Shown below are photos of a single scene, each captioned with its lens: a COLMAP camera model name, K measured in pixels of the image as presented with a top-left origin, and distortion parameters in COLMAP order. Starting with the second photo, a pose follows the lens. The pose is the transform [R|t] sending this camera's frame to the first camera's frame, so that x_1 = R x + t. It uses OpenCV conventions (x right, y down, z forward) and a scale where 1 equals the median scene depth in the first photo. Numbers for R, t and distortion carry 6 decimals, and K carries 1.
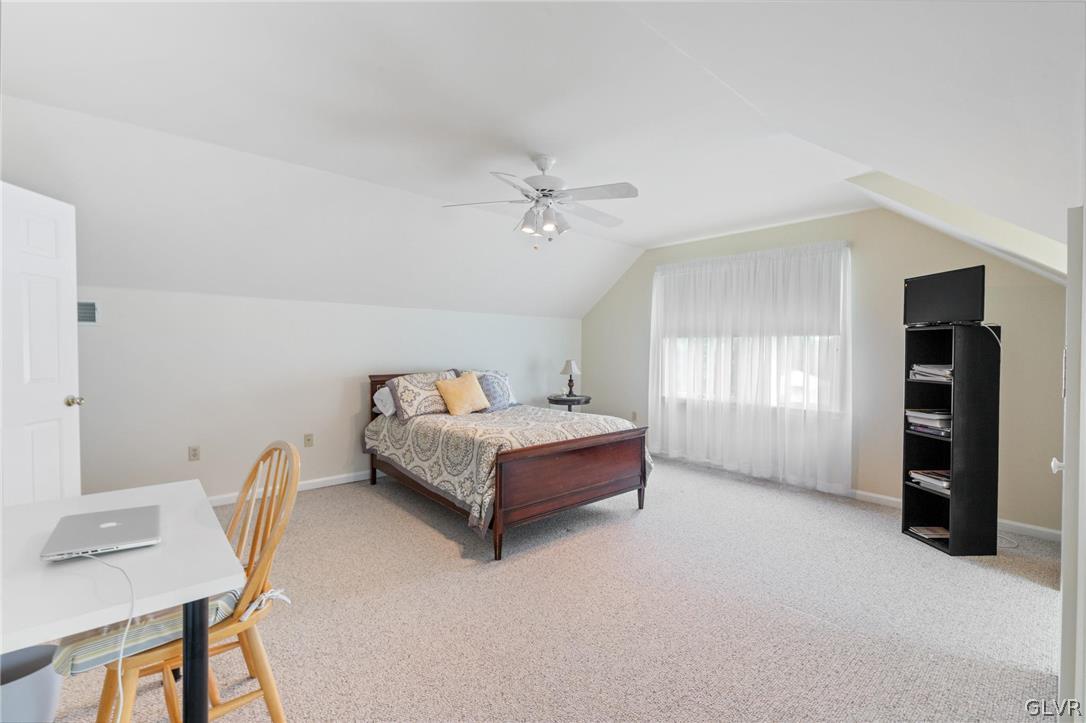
lens RADIAL K [[475.9, 0, 533.3], [0, 475.9, 358.1], [0, 0, 1]] dist [0.002457, -0.000337]
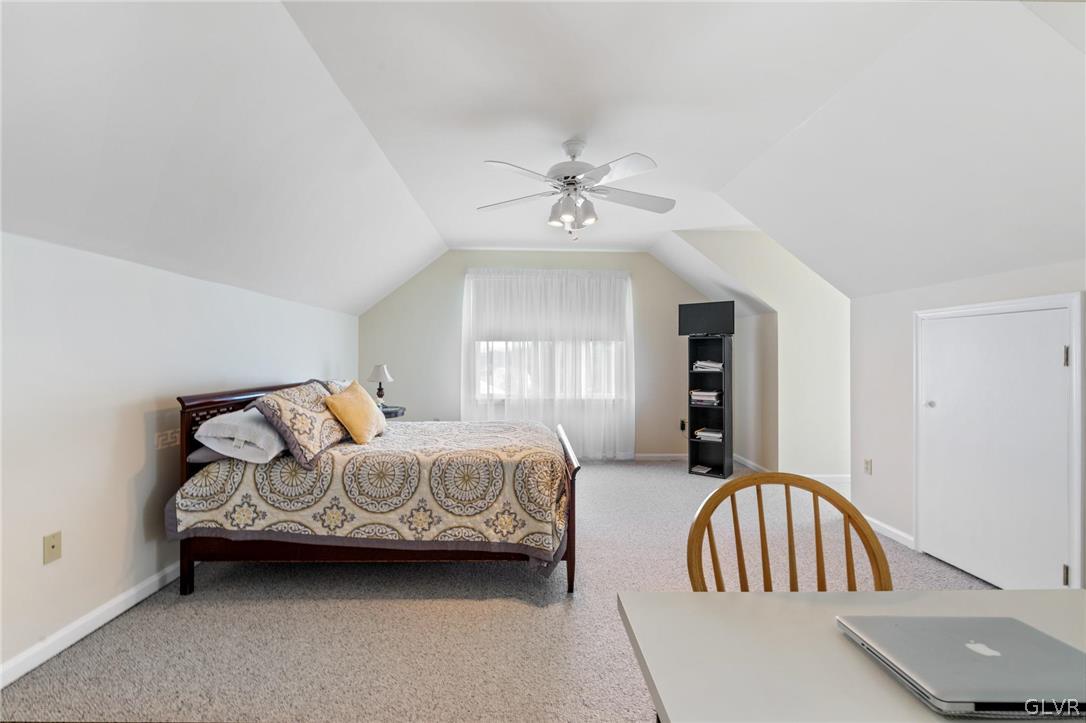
lens RADIAL K [[475.9, 0, 536.3], [0, 475.9, 358.4], [0, 0, 1]] dist [0.002457, -0.000337]
pose [[0.617129, -0.008242, 0.786819, -0.638948], [0.016736, 0.999856, -0.002653, 0.000099], [-0.786684, 0.014805, 0.617178, 0.410257]]
